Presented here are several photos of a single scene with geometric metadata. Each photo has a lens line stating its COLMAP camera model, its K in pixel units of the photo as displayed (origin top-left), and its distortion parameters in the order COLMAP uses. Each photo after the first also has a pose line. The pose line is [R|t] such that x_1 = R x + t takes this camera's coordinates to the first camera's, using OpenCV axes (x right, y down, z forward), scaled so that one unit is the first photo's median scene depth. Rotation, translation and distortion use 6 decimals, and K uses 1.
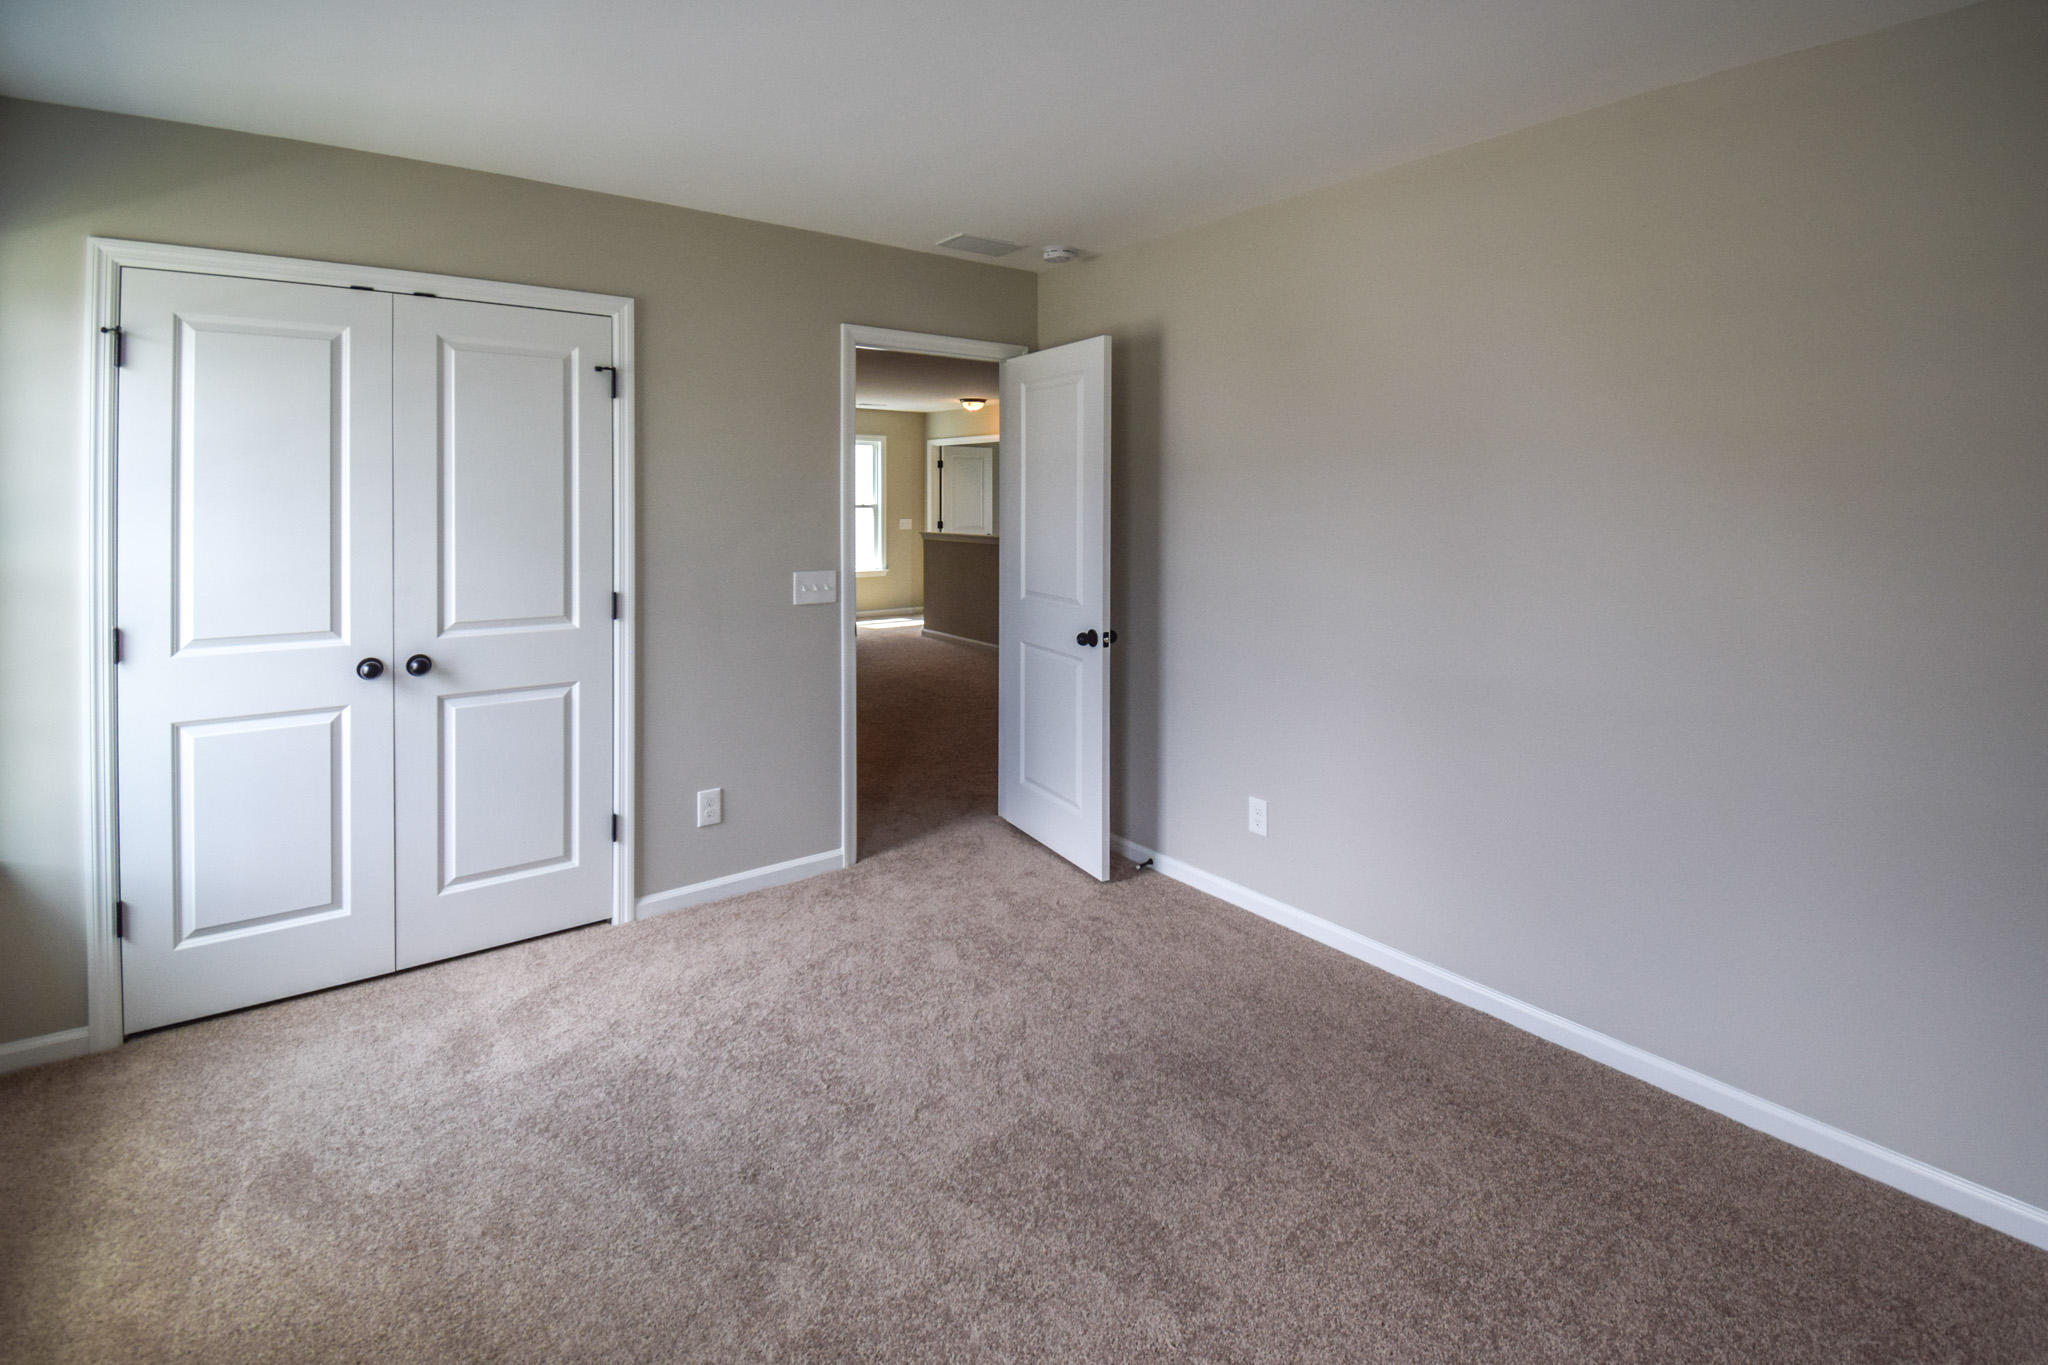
lens RADIAL K [[951.9, 0, 1026.7], [0, 951.9, 660.0], [0, 0, 1]] dist [0.012977, -0.024377]
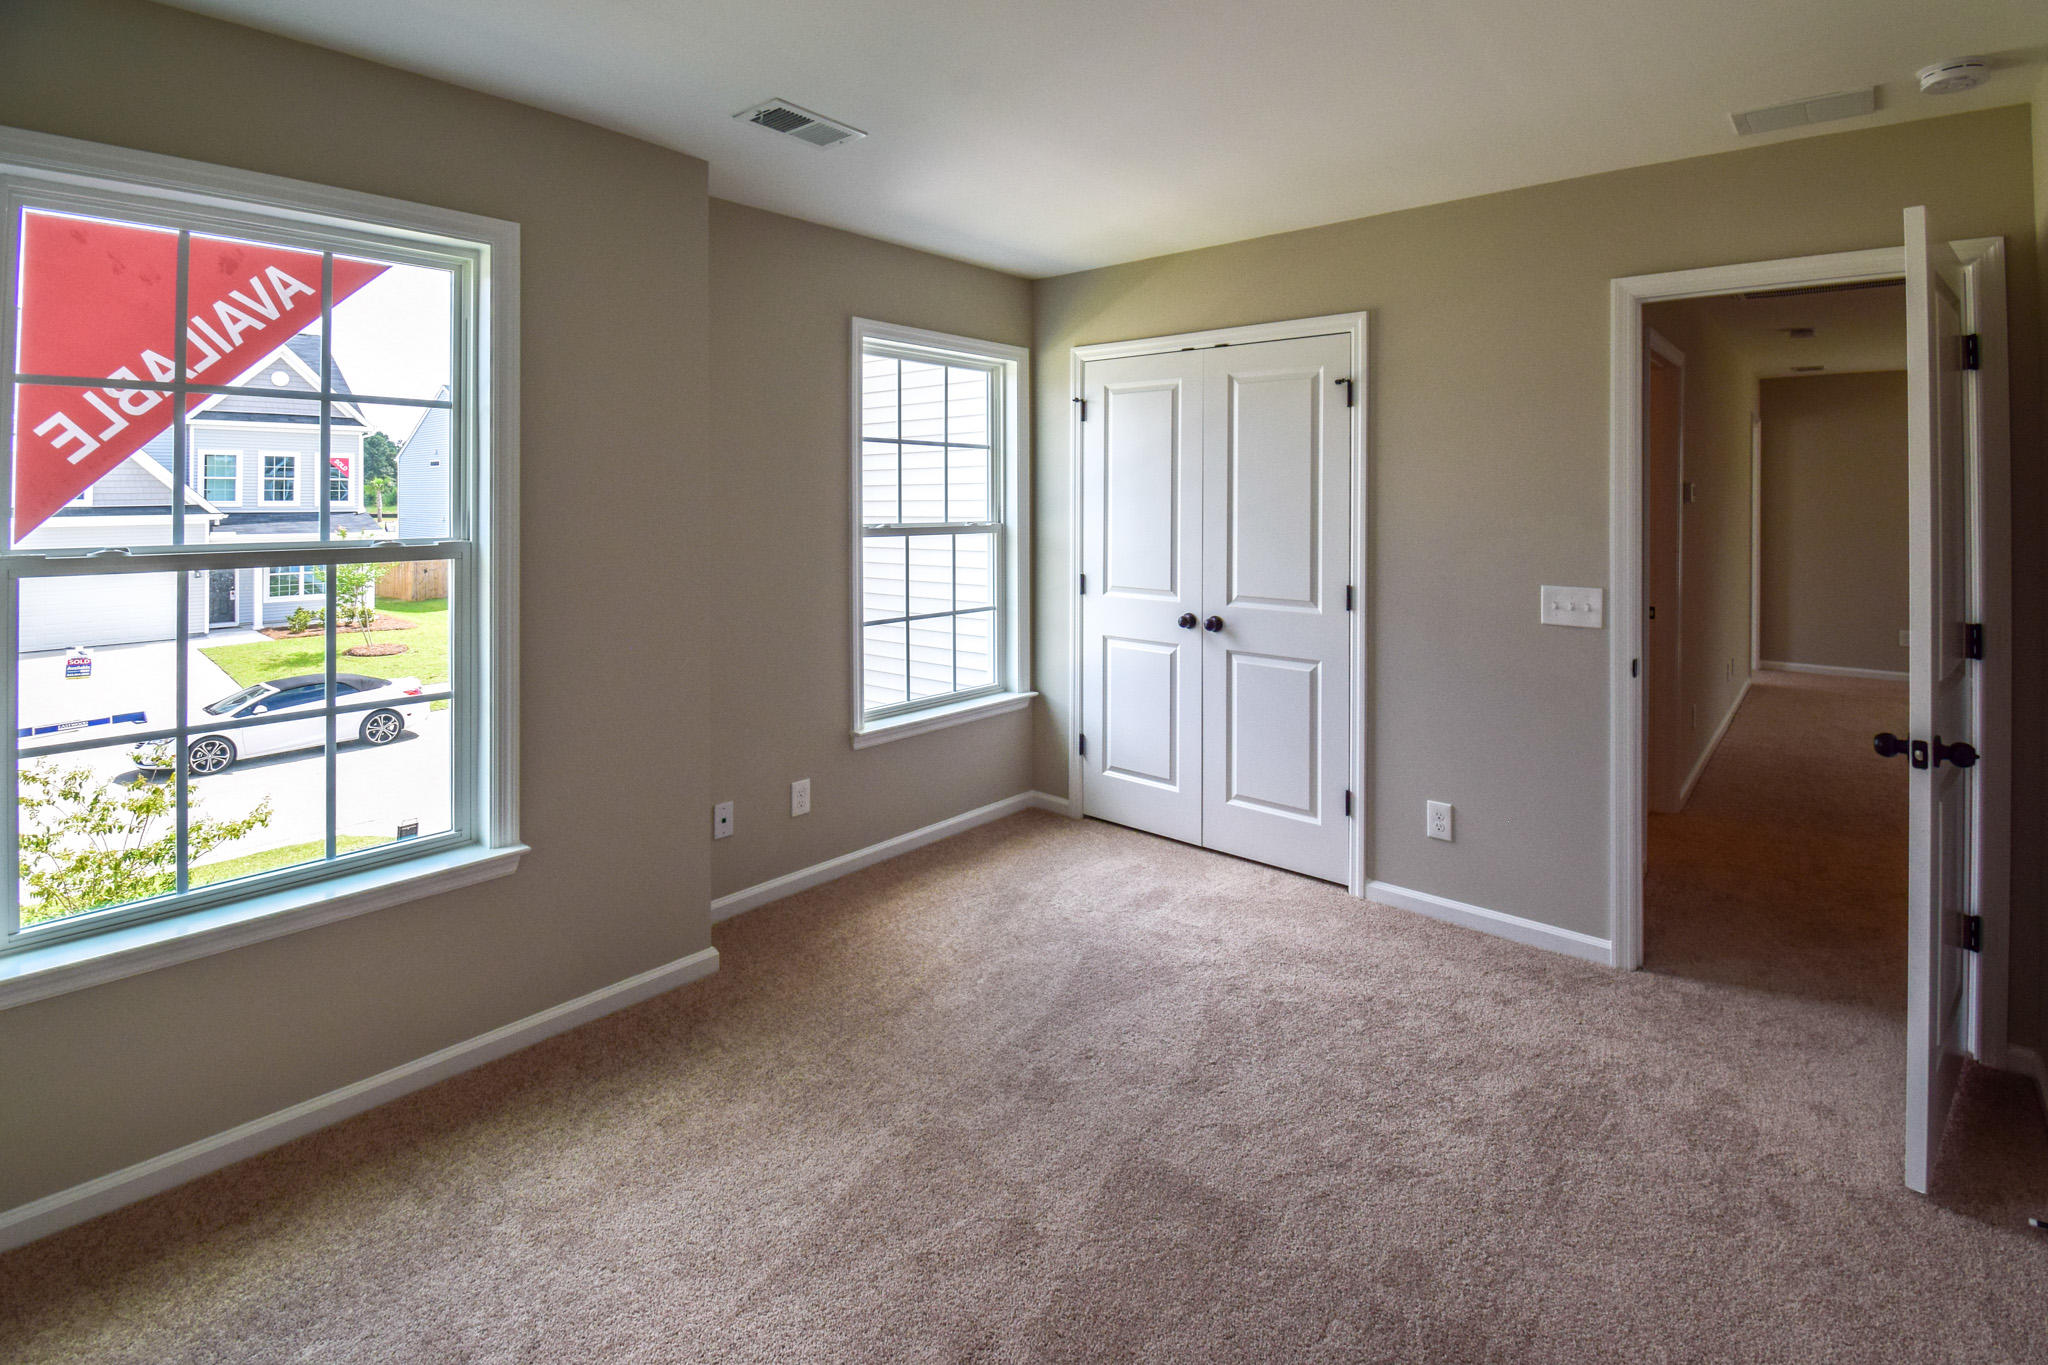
lens RADIAL K [[952.6, 0, 1025.0], [0, 952.6, 653.3], [0, 0, 1]] dist [0.013748, -0.022114]
pose [[0.201876, 0.155839, -0.966933, 0.595646], [-0.162262, 0.978938, 0.123897, -0.075333], [0.965876, 0.131885, 0.222911, 0.443629]]
